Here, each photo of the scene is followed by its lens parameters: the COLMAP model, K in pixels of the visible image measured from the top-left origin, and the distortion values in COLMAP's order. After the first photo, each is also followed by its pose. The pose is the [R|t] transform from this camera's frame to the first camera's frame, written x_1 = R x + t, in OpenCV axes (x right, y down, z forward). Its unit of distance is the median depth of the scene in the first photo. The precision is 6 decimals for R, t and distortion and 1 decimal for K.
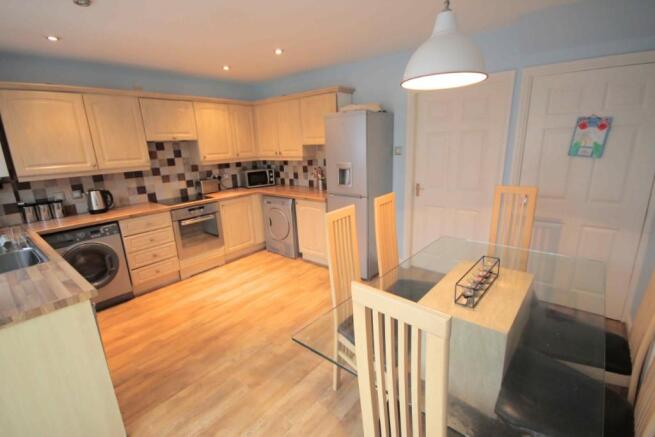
lens RADIAL K [[302.9, 0, 325.9], [0, 302.9, 221.4], [0, 0, 1]] dist [-0.001232, -0.000188]
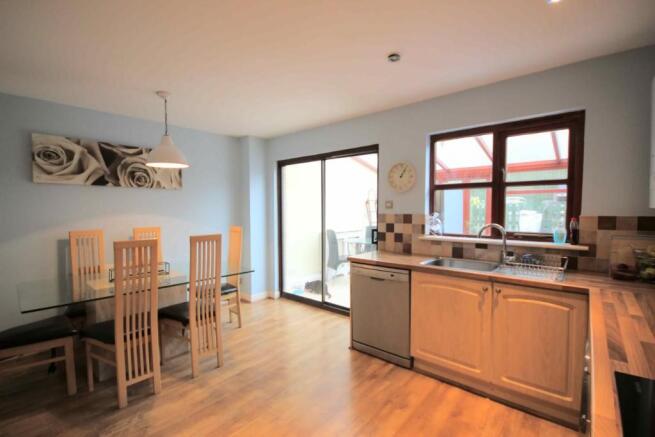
lens RADIAL K [[302.9, 0, 325.9], [0, 302.9, 221.4], [0, 0, 1]] dist [-0.001232, -0.000188]
pose [[-0.998610, 0.045336, 0.026869, -0.275850], [0.051280, 0.953483, 0.297052, -0.245541], [-0.012152, 0.298017, -0.954483, 1.148400]]
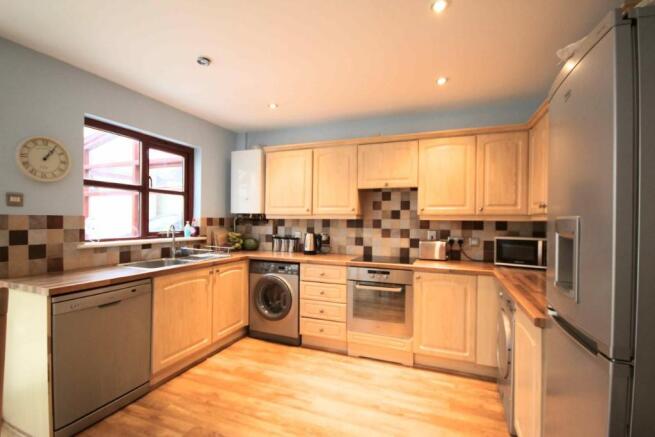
lens RADIAL K [[302.9, 0, 325.9], [0, 302.9, 221.4], [0, 0, 1]] dist [-0.001232, -0.000188]
pose [[0.308944, 0.048895, -0.949822, 0.250474], [-0.264926, 0.963575, -0.036568, -0.103406], [0.913437, 0.262930, 0.310645, 0.614650]]
